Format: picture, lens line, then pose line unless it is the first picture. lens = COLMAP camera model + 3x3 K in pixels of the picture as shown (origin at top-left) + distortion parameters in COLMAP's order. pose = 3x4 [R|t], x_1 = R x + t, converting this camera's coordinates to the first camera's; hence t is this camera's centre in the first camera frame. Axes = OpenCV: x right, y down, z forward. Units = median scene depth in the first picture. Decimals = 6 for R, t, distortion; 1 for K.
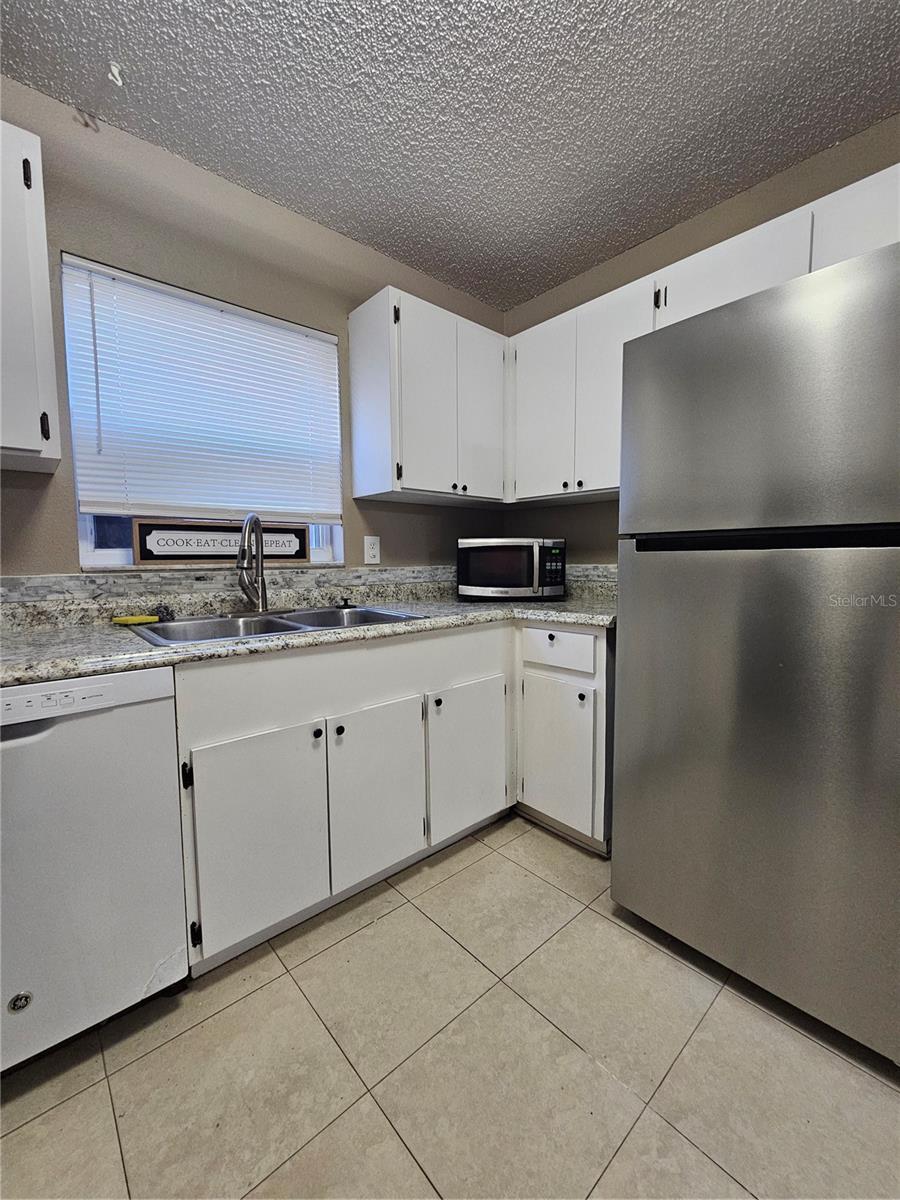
lens RADIAL K [[487.2, 0, 445.2], [0, 487.2, 598.5], [0, 0, 1]] dist [-0.004204, -0.000115]
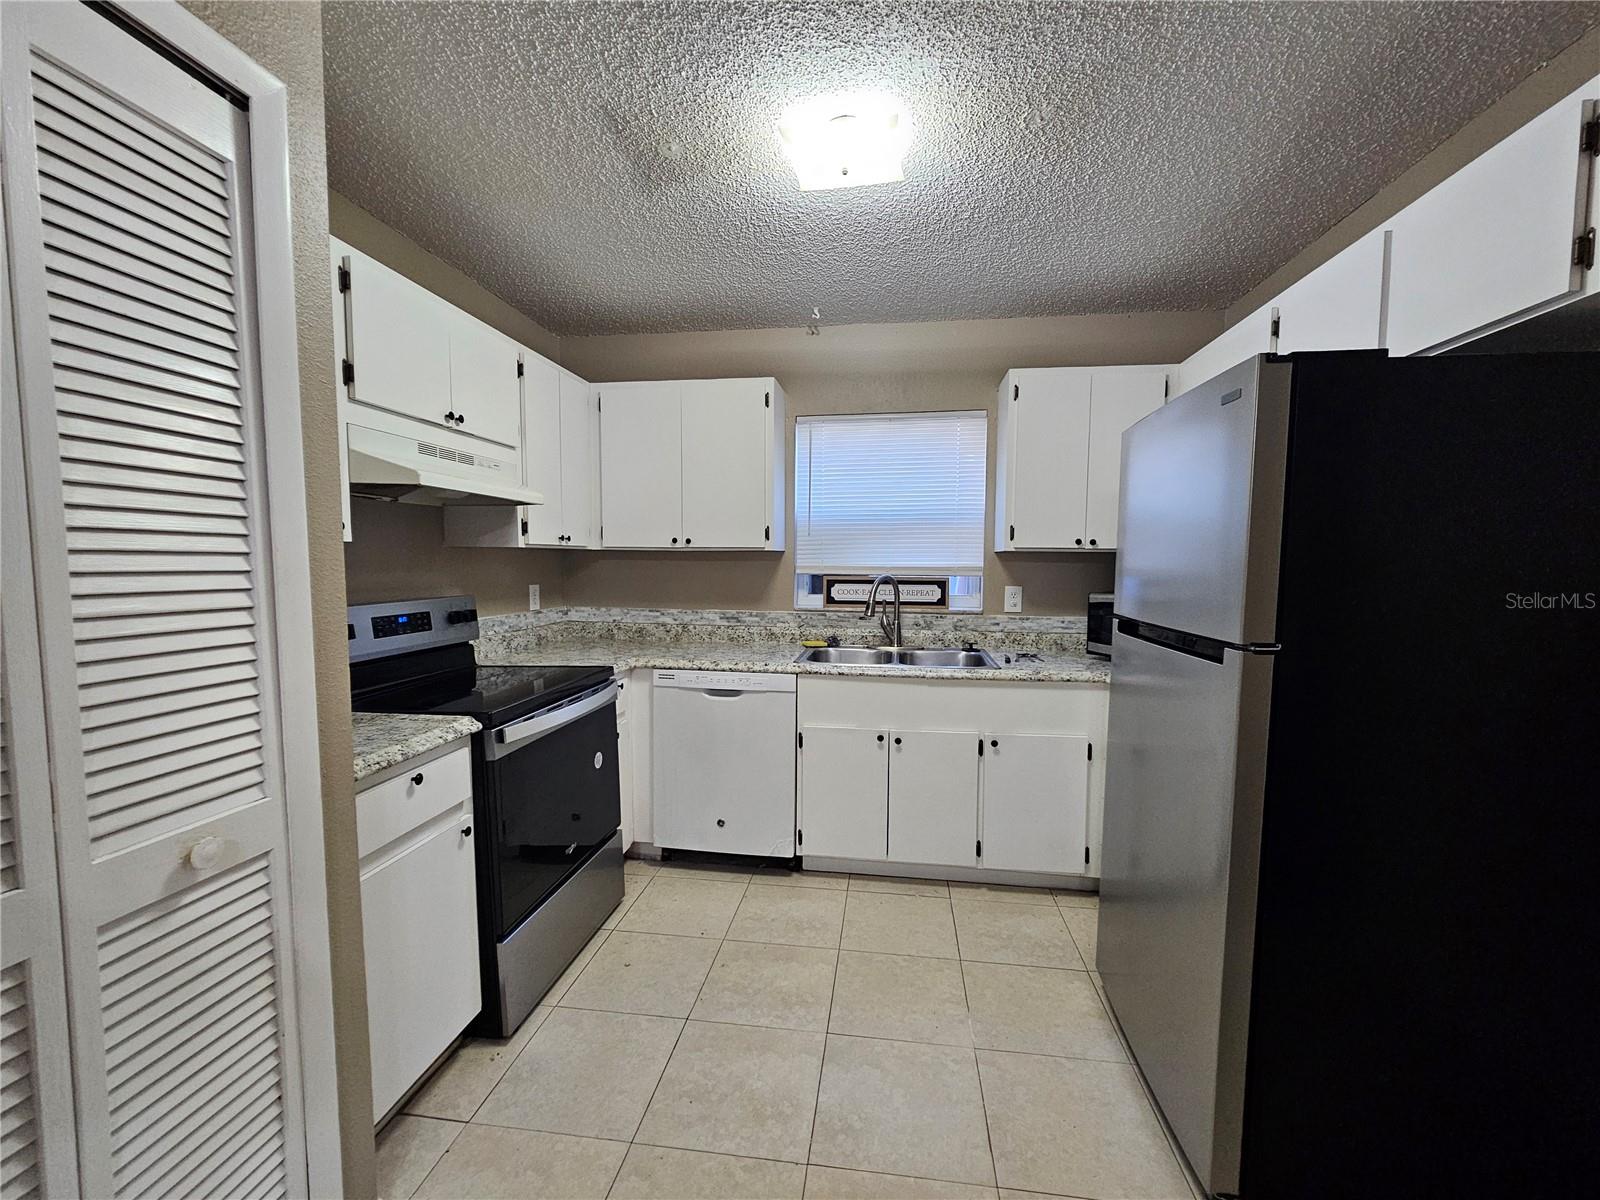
lens RADIAL K [[649.6, 0, 808.3], [0, 649.6, 607.6], [0, 0, 1]] dist [-0.004204, -0.000115]
pose [[0.651206, 0.067210, -0.755919, 0.829040], [-0.073780, 0.996959, 0.025082, -0.110917], [0.755306, 0.039438, 0.654185, -0.340355]]
